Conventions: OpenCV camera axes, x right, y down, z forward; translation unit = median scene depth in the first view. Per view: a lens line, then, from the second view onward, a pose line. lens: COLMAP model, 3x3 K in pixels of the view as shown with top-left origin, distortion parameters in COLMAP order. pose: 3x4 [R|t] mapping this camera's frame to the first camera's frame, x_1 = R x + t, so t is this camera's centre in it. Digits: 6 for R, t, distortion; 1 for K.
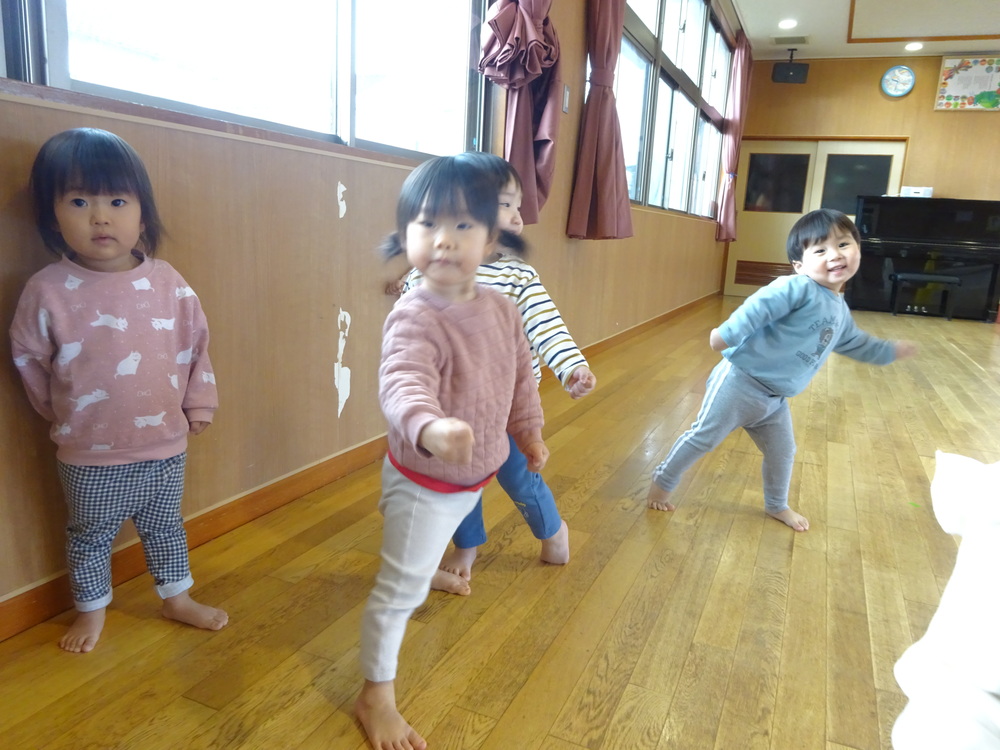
lens RADIAL K [[733.6, 0, 500.0], [0, 733.6, 375.0], [0, 0, 1]] dist [0.006482, -0.020173]
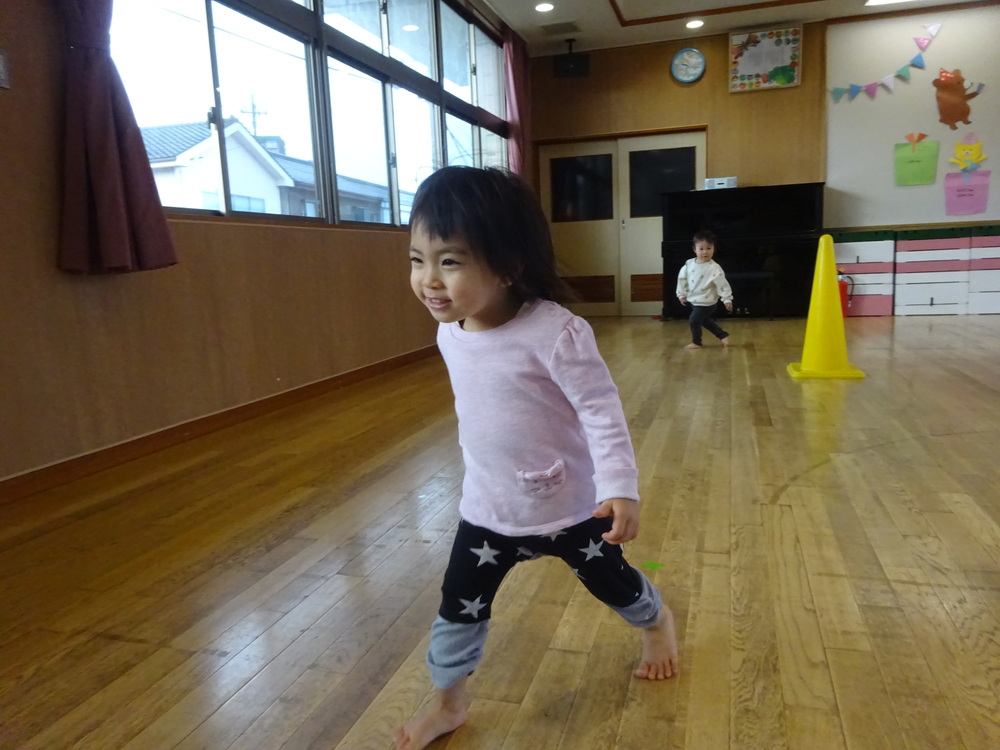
lens RADIAL K [[733.6, 0, 500.0], [0, 733.6, 375.0], [0, 0, 1]] dist [0.006482, -0.020173]
pose [[0.989047, -0.114907, 0.092644, 0.189242], [0.119253, 0.991941, -0.042809, -0.009201], [-0.086978, 0.053388, 0.994779, 0.139542]]
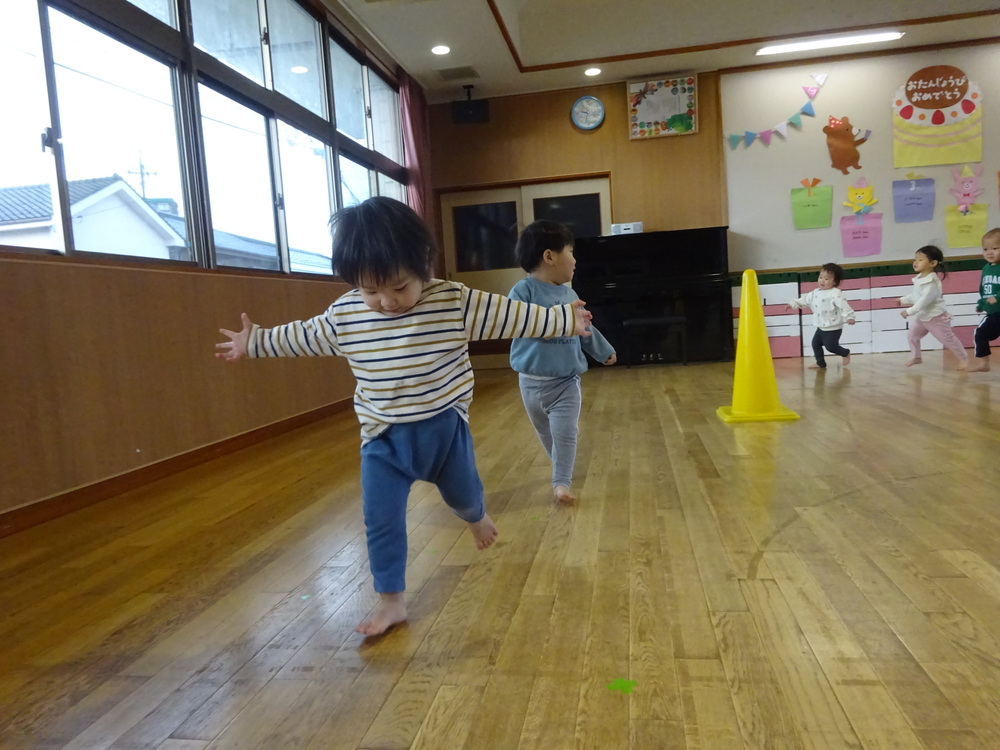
lens RADIAL K [[734.0, 0, 500.5], [0, 734.0, 377.7], [0, 0, 1]] dist [0.004972, -0.013299]
pose [[0.964096, -0.142433, 0.224123, 0.195815], [0.167768, 0.980914, -0.098293, -0.010895], [-0.205845, 0.132365, 0.969591, 0.194296]]
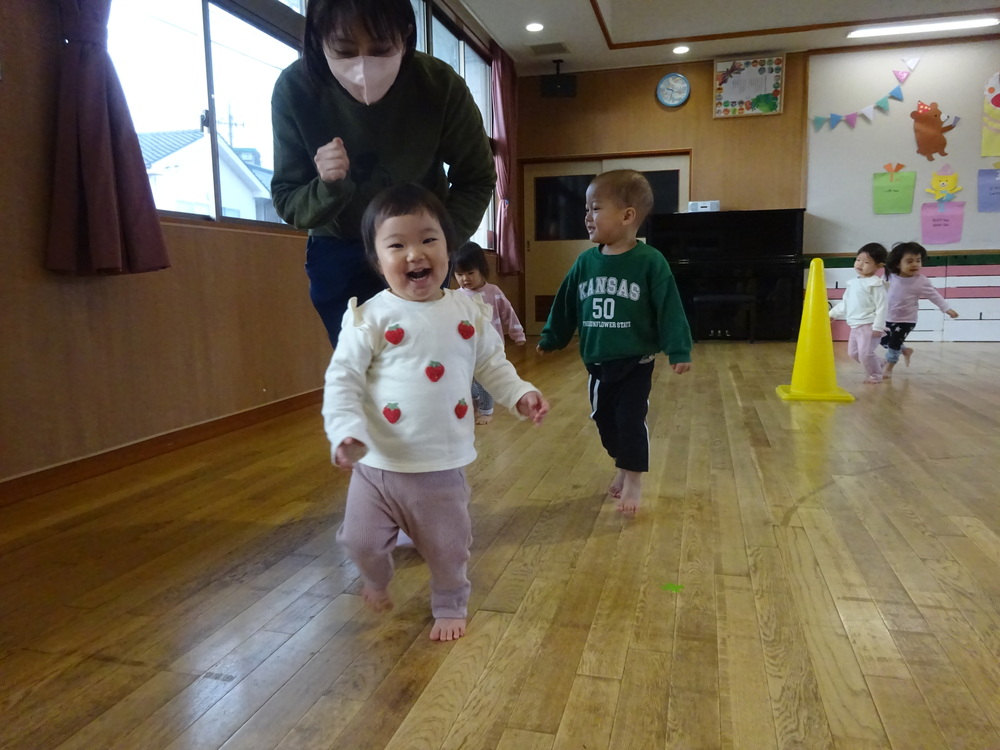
lens RADIAL K [[733.6, 0, 500.0], [0, 733.6, 375.0], [0, 0, 1]] dist [0.006482, -0.020173]
pose [[0.986728, -0.091498, 0.134152, 0.177064], [0.100704, 0.992887, -0.063510, -0.009239], [-0.127386, 0.076176, 0.988924, 0.147966]]
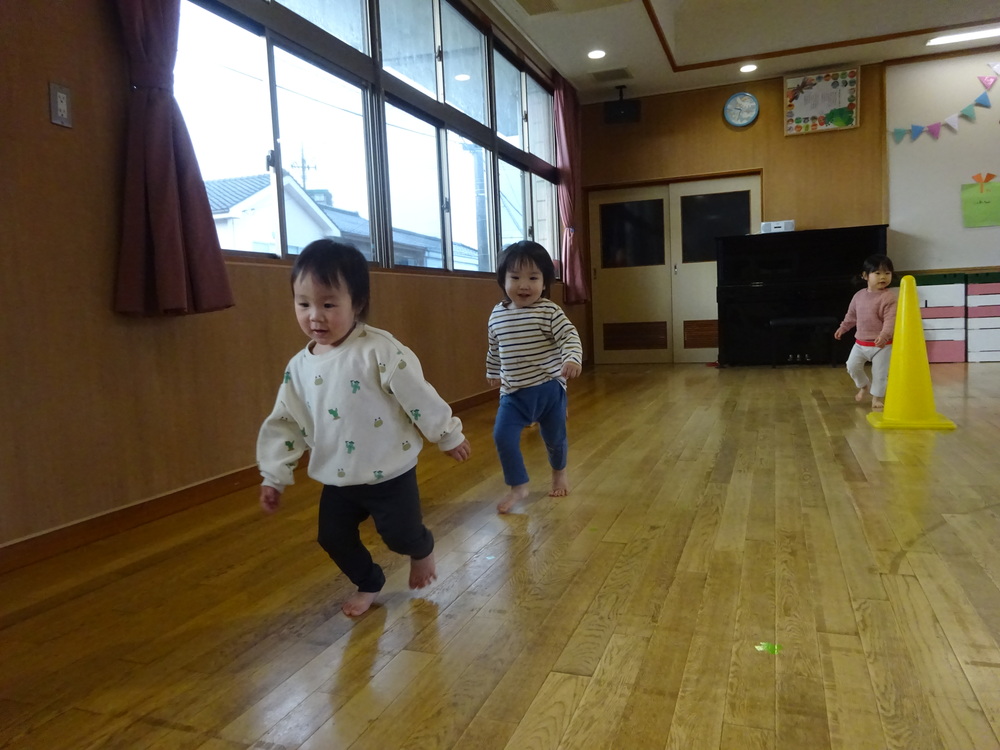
lens RADIAL K [[733.6, 0, 500.0], [0, 733.6, 375.0], [0, 0, 1]] dist [0.006482, -0.020173]
pose [[0.993198, -0.106977, 0.045969, 0.179030], [0.111577, 0.987297, -0.113118, -0.012077], [-0.033284, 0.117478, 0.992518, 0.161907]]
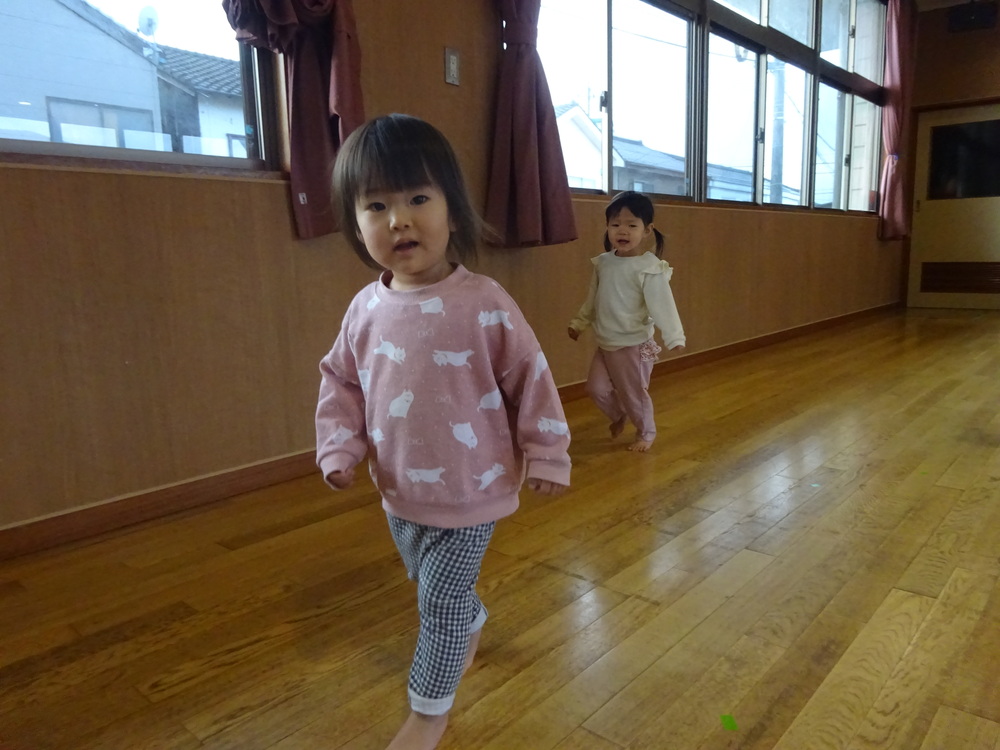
lens RADIAL K [[733.6, 0, 500.0], [0, 733.6, 375.0], [0, 0, 1]] dist [0.006482, -0.020173]
pose [[0.949459, -0.030079, -0.312448, 0.156848], [0.016817, 0.998843, -0.045054, -0.009050], [0.313442, 0.037522, 0.948866, 0.130750]]
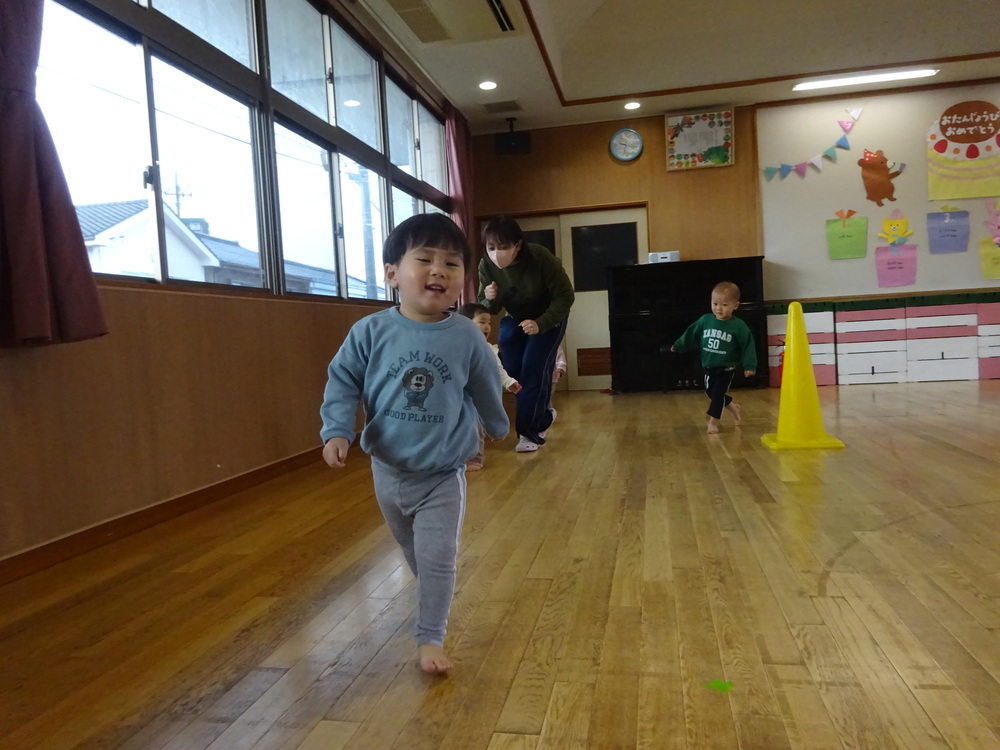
lens RADIAL K [[733.6, 0, 500.0], [0, 733.6, 375.0], [0, 0, 1]] dist [0.006482, -0.020173]
pose [[0.972329, -0.120367, 0.200222, 0.171007], [0.149009, 0.979616, -0.134714, -0.014156], [-0.179925, 0.160821, 0.970445, 0.178134]]
